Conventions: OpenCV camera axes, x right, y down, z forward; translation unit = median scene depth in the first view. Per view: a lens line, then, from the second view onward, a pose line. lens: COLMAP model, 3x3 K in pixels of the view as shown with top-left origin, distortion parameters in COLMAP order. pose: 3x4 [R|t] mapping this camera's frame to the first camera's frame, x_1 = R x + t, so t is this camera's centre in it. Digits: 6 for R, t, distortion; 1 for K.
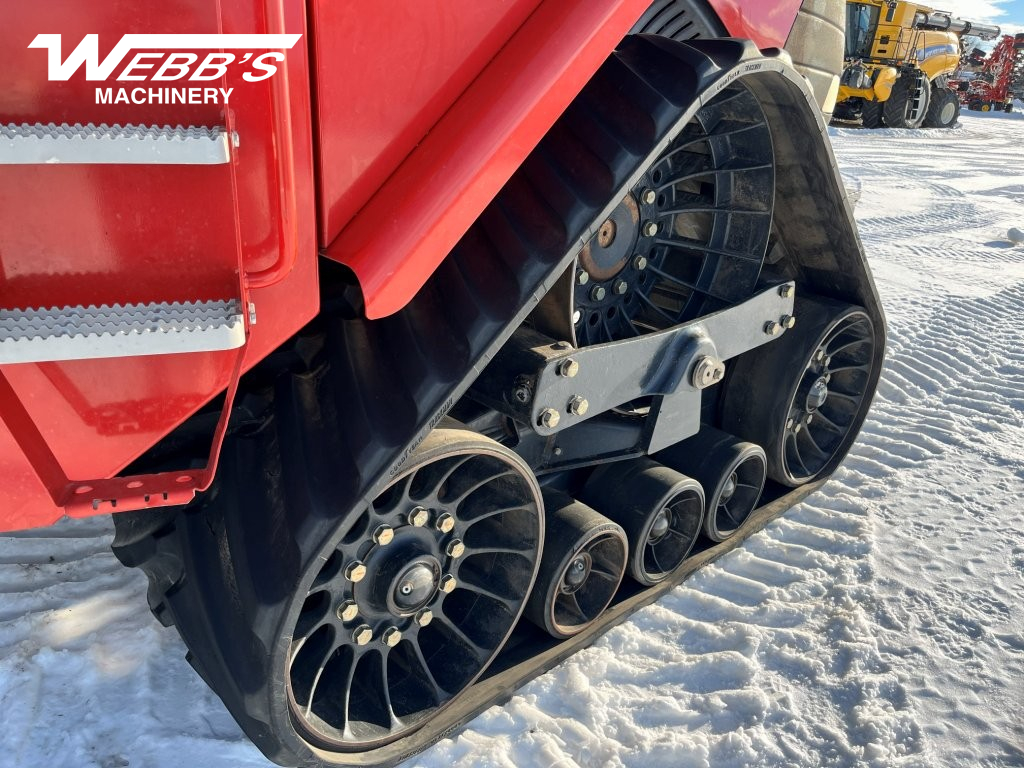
lens RADIAL K [[787.1, 0, 512.0], [0, 787.1, 384.0], [0, 0, 1]] dist [0.053661, -0.087407]
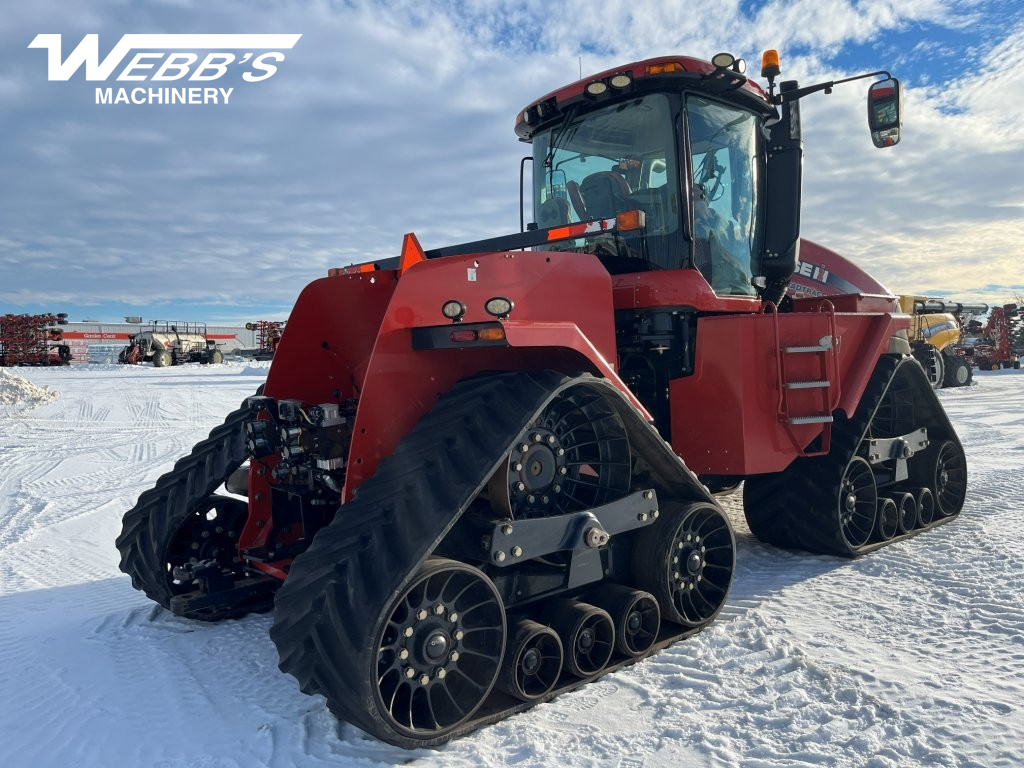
lens RADIAL K [[787.1, 0, 512.0], [0, 787.1, 384.0], [0, 0, 1]] dist [0.053661, -0.087407]
pose [[0.994691, -0.097020, -0.034319, -0.090399], [0.077902, 0.927771, -0.364927, 0.058330], [0.067245, 0.360316, 0.930403, -0.161551]]
